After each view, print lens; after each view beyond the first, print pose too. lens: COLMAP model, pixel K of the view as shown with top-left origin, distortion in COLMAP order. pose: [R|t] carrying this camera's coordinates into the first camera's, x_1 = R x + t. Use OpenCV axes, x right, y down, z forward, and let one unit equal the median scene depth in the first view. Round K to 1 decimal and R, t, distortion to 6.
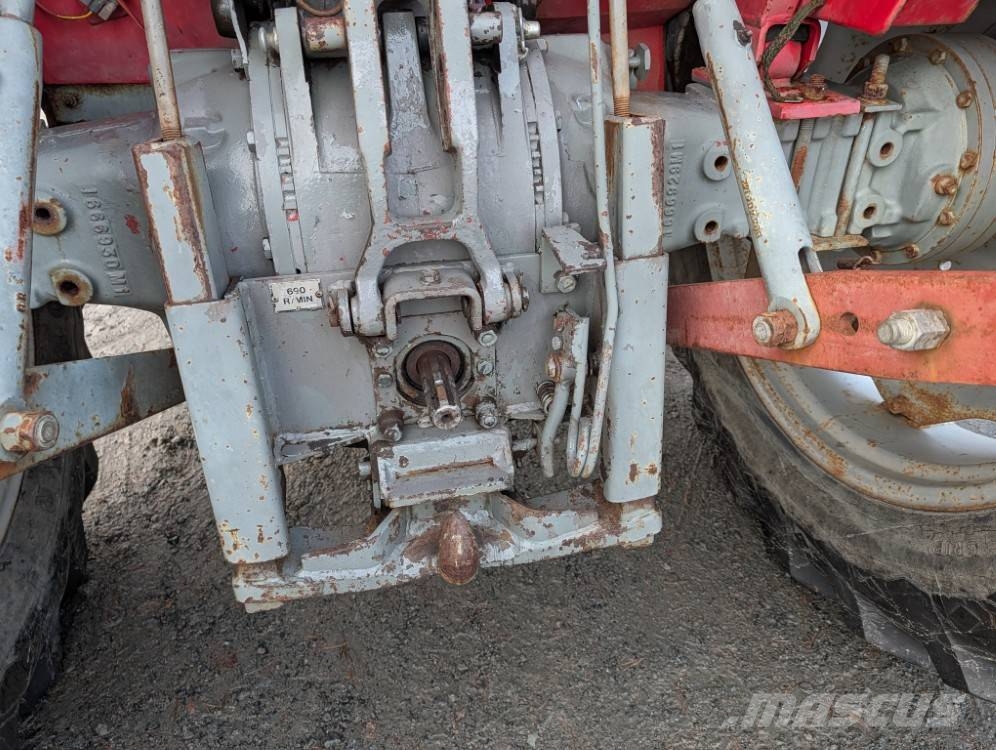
lens RADIAL K [[722.8, 0, 512.2], [0, 722.8, 371.6], [0, 0, 1]] dist [0.057403, -0.085863]
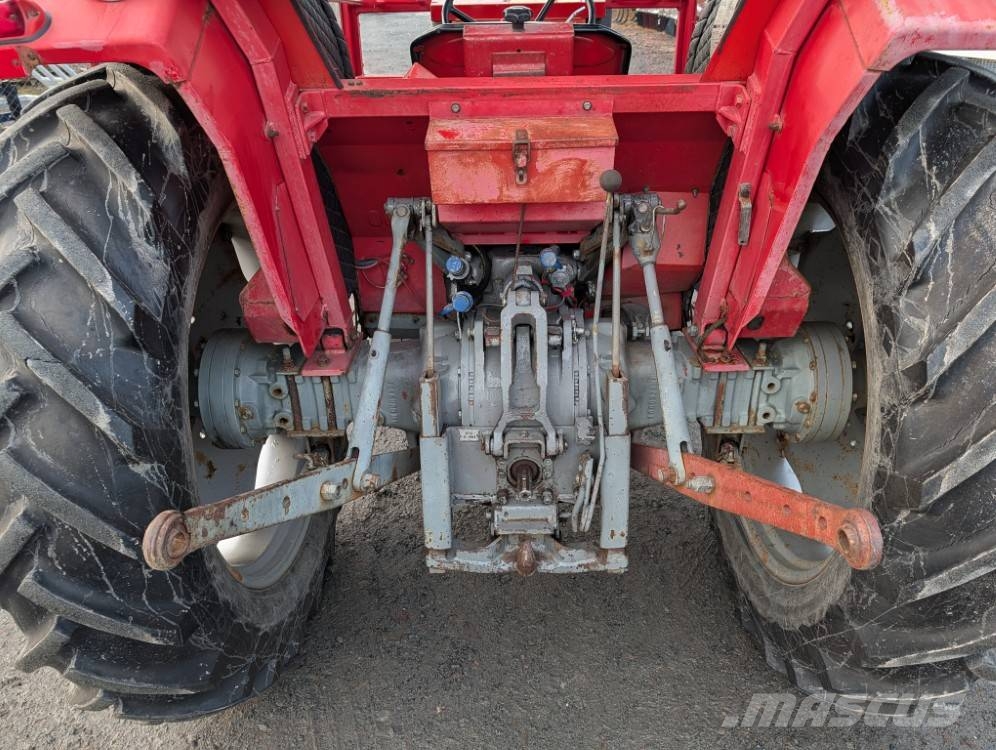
lens RADIAL K [[716.1, 0, 508.7], [0, 716.1, 375.4], [0, 0, 1]] dist [0.049098, -0.050360]
pose [[0.973543, 0.092286, -0.209040, 0.259912], [-0.114939, 0.988435, -0.098923, -0.071684], [0.197493, 0.120332, 0.972891, -1.100822]]
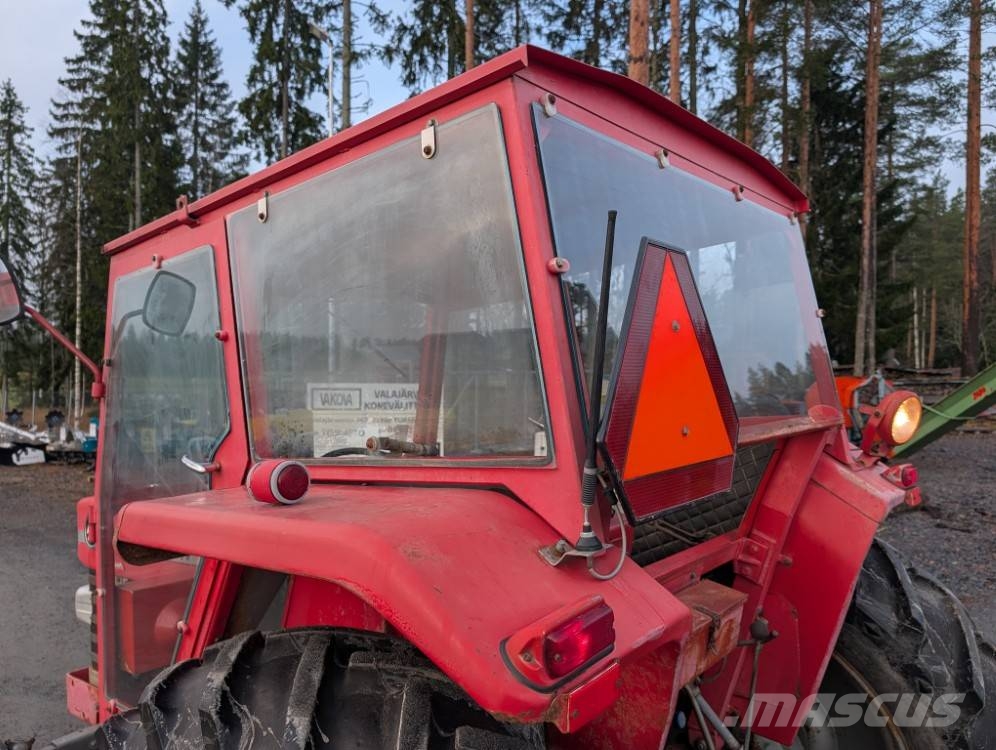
lens RADIAL K [[716.1, 0, 508.7], [0, 716.1, 375.4], [0, 0, 1]] dist [0.049098, -0.050360]
pose [[0.804737, -0.021787, 0.593232, -1.605180], [0.370120, 0.799724, -0.472708, -0.561181], [-0.464123, 0.599972, 0.651631, -0.936851]]
